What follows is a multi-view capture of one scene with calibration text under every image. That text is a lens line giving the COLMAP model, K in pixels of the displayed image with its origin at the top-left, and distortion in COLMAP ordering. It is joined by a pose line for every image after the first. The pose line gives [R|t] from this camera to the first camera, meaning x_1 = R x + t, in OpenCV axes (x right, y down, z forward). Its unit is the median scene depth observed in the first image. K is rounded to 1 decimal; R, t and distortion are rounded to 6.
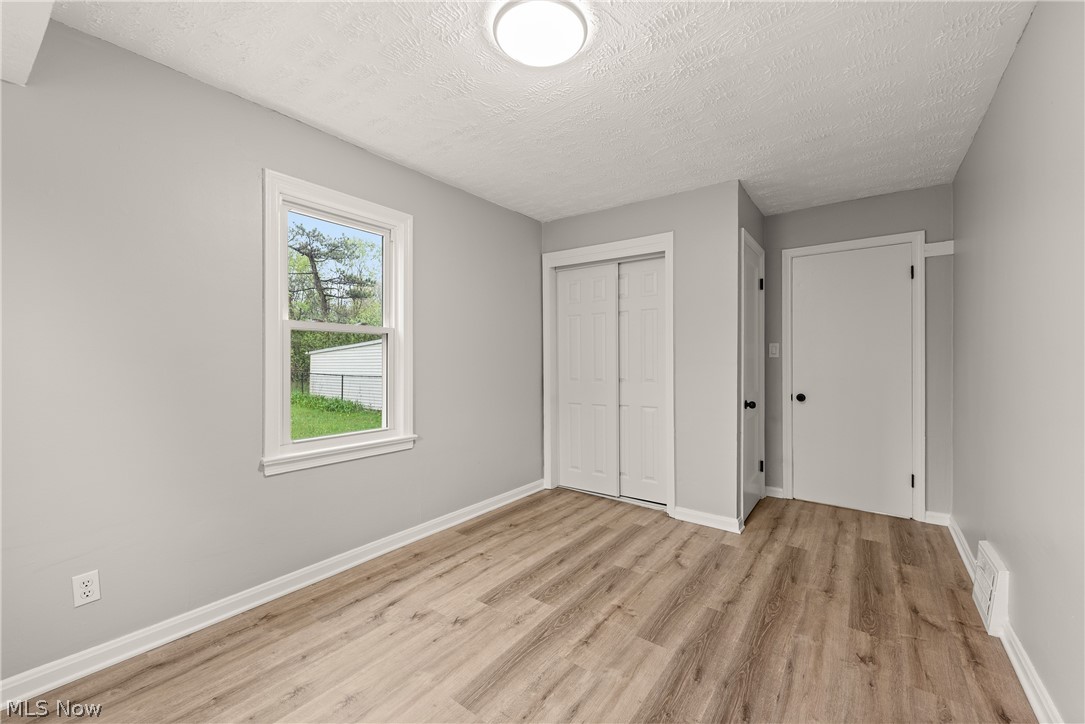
lens RADIAL K [[436.3, 0, 541.8], [0, 436.3, 371.4], [0, 0, 1]] dist [0.000382, -0.000832]
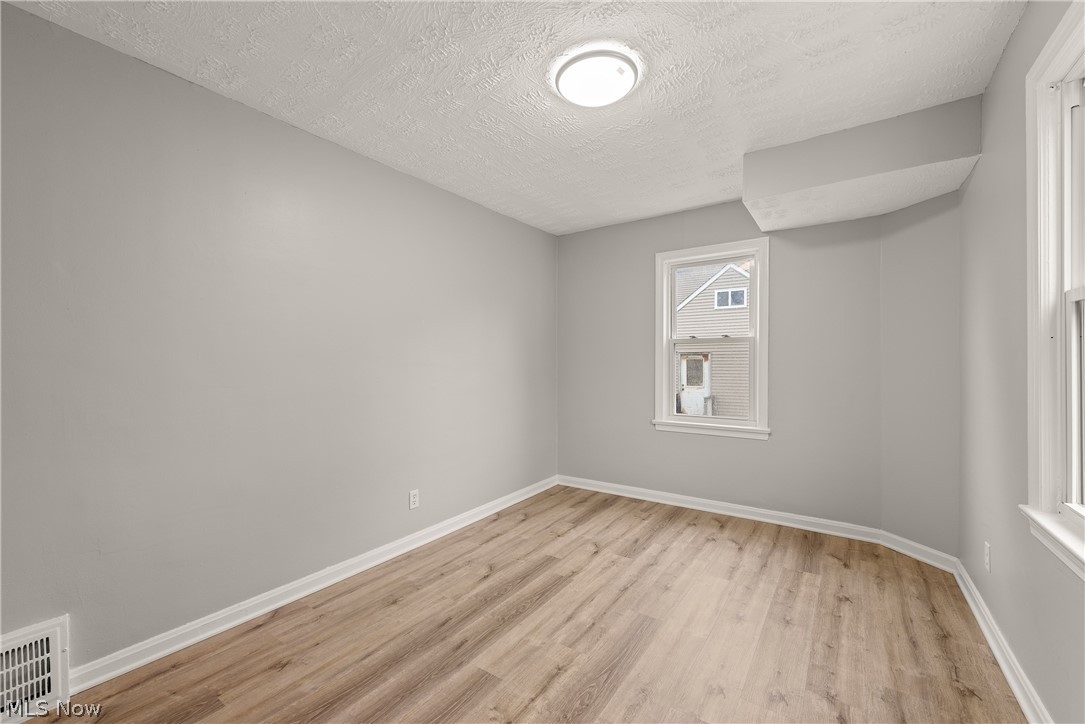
lens RADIAL K [[436.3, 0, 541.8], [0, 436.3, 371.4], [0, 0, 1]] dist [0.000382, -0.000832]
pose [[-0.999510, 0.007965, -0.030267, 0.167624], [0.006776, 0.999210, 0.039167, -0.048583], [0.030555, 0.038943, -0.998774, 1.969940]]
